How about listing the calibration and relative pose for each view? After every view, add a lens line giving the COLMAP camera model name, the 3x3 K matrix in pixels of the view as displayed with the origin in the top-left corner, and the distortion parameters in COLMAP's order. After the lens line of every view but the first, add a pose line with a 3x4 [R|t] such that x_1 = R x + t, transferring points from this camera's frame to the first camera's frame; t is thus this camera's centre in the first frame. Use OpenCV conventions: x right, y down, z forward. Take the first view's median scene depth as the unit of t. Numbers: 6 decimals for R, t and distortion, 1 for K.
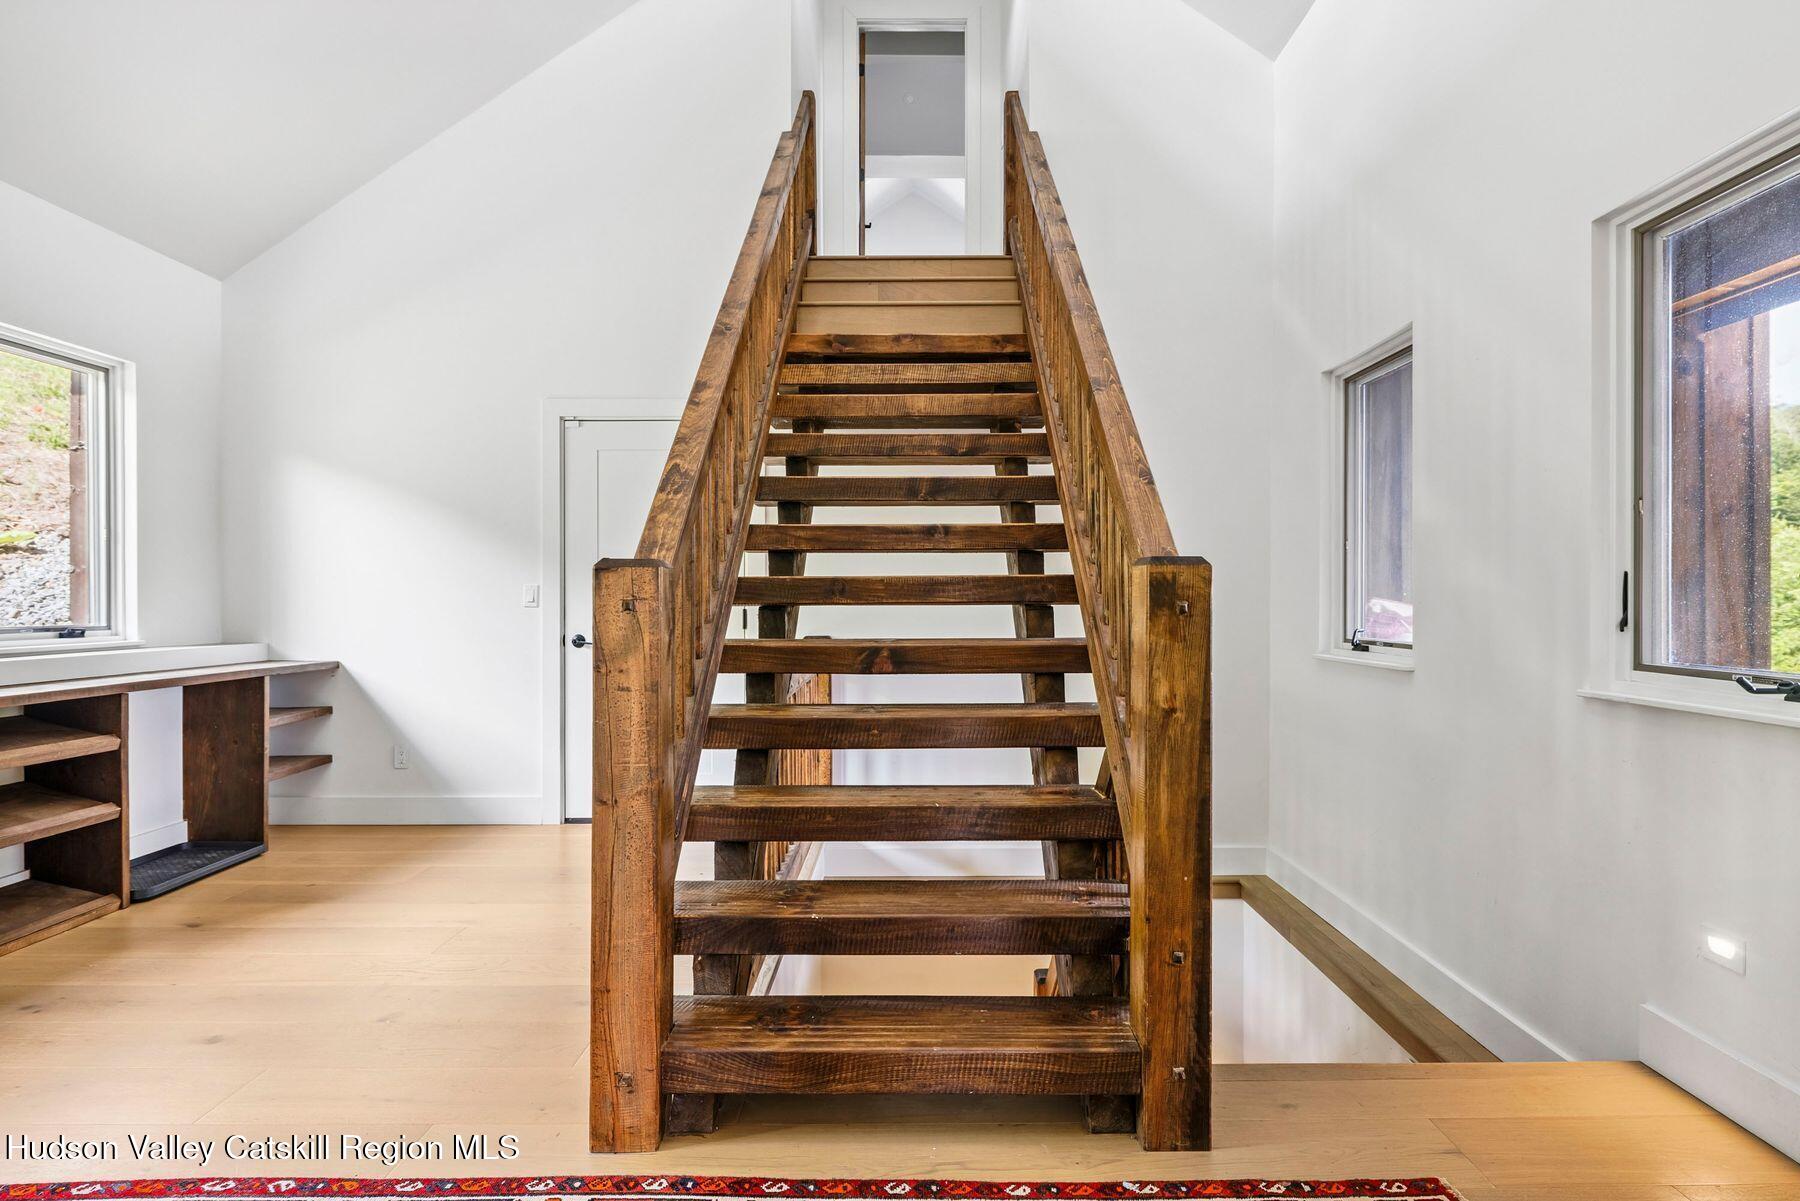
lens RADIAL K [[1013.3, 0, 900.0], [0, 1013.3, 600.5], [0, 0, 1]] dist [-0.002247, -0.000218]
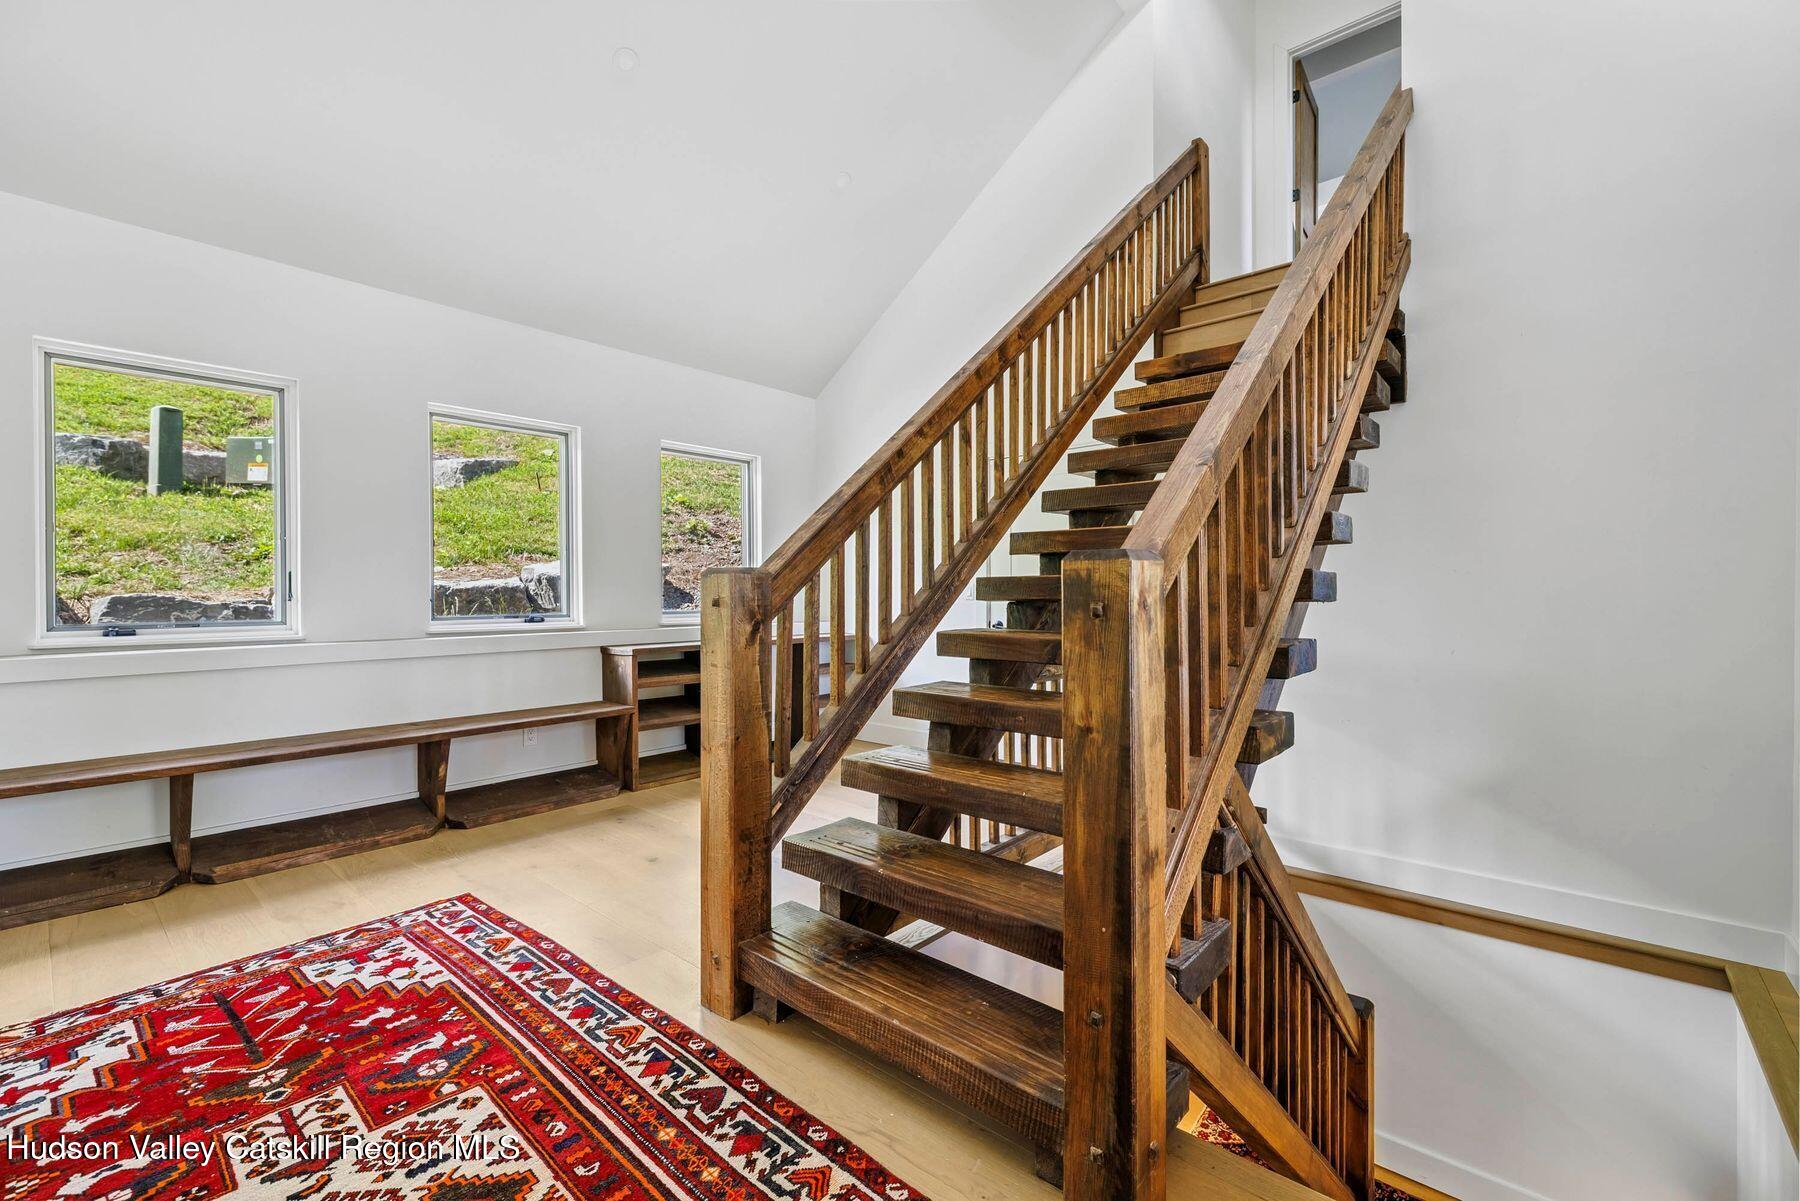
lens RADIAL K [[755.3, 0, 900.0], [0, 755.3, 600.5], [0, 0, 1]] dist [0.006027, -0.000027]
pose [[0.758051, 0.005268, -0.652174, 0.563919], [0.001760, 0.999947, 0.010123, -0.007671], [0.652193, -0.008822, 0.758002, 0.410971]]
